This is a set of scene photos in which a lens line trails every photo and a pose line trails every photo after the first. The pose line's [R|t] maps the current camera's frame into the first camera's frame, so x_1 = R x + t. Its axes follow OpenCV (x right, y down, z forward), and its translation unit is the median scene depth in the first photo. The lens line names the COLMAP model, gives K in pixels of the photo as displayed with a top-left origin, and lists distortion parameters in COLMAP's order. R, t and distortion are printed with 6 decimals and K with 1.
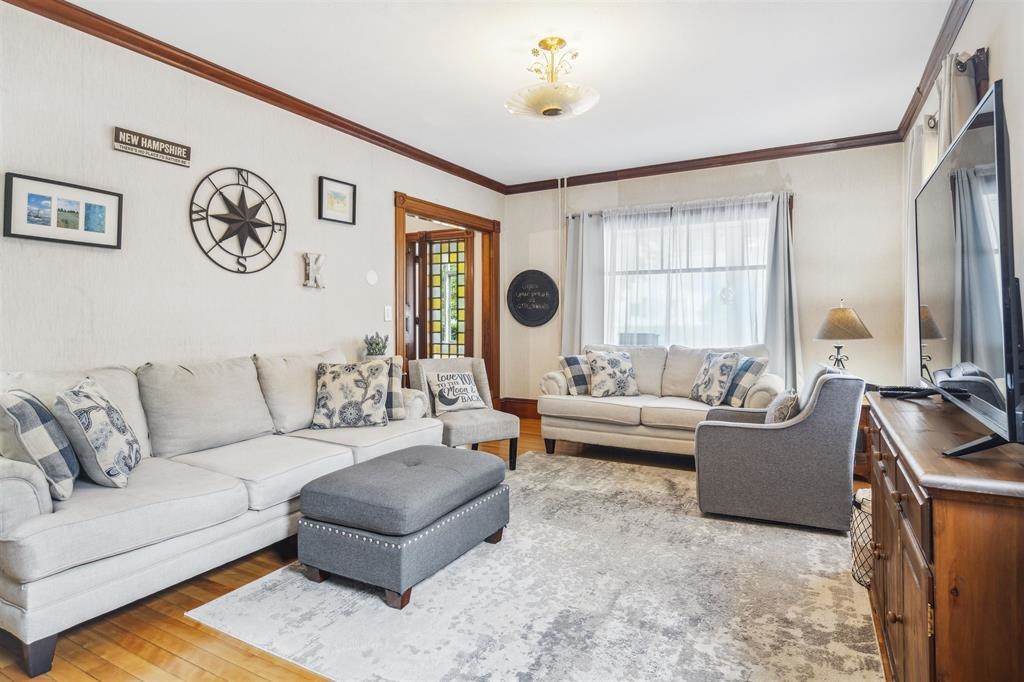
lens RADIAL K [[557.4, 0, 510.2], [0, 557.4, 316.8], [0, 0, 1]] dist [0.001957, 0.002180]
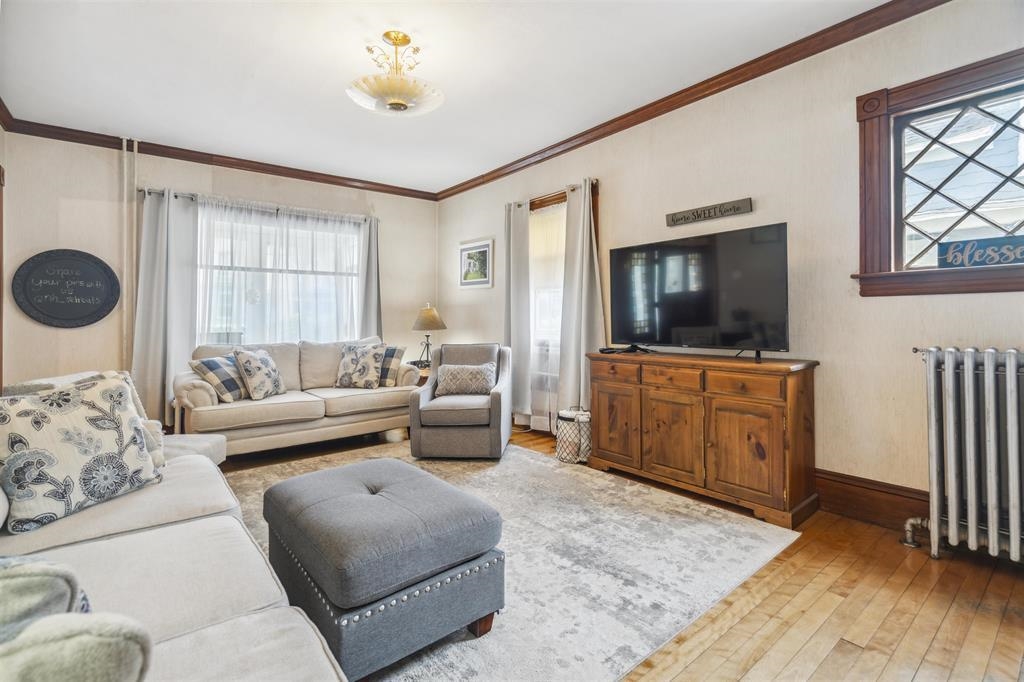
lens RADIAL K [[469.1, 0, 511.2], [0, 469.1, 317.2], [0, 0, 1]] dist [-0.003271, -0.000095]
pose [[0.371479, 0.001986, 0.928439, -0.570978], [0.003928, 0.999985, -0.003711, 0.015453], [-0.928433, 0.005026, 0.371466, 0.443237]]
